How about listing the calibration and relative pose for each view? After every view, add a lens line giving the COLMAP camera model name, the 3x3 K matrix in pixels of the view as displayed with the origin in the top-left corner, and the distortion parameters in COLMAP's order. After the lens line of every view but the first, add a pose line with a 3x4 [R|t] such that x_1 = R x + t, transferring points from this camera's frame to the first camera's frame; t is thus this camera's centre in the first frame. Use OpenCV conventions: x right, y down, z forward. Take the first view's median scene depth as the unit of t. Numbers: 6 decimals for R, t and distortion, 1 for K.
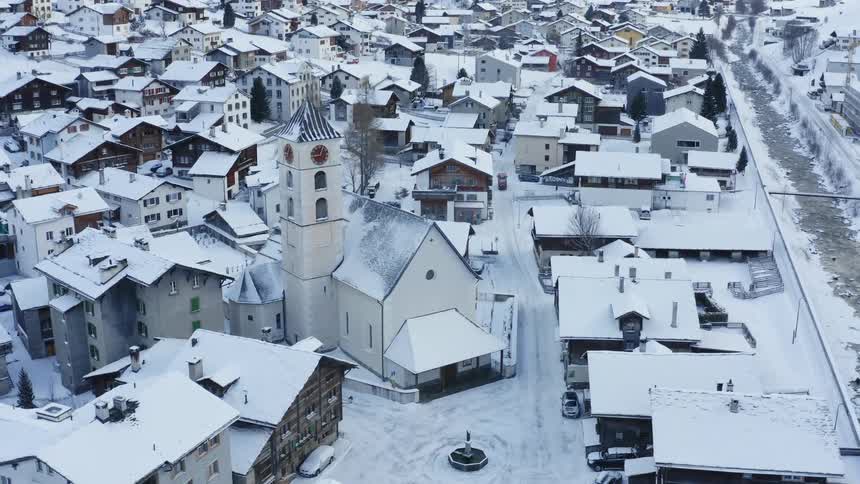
lens RADIAL K [[918.7, 0, 430.0], [0, 918.7, 242.0], [0, 0, 1]] dist [-0.153312, -0.016806]
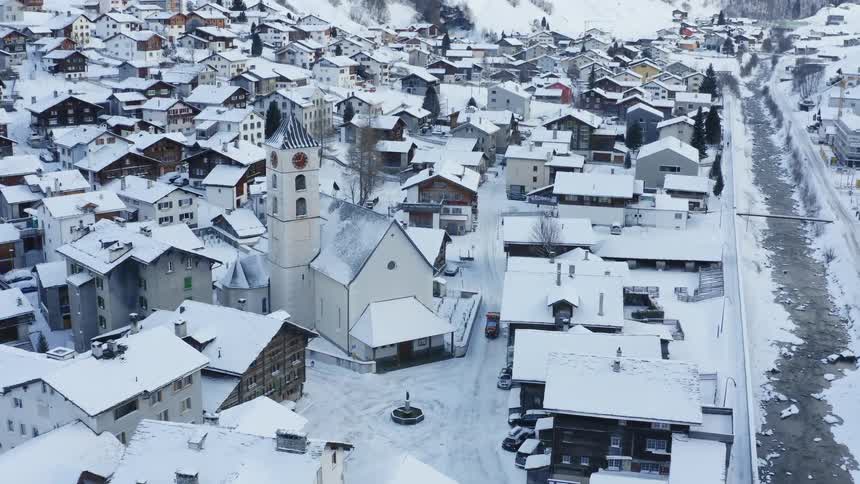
lens RADIAL K [[918.7, 0, 430.0], [0, 918.7, 242.0], [0, 0, 1]] dist [-0.153312, -0.016806]
pose [[0.998898, 0.023012, -0.040894, 0.053333], [-0.024504, 0.999039, -0.036343, 0.026319], [0.040018, 0.037305, 0.998502, -0.087689]]
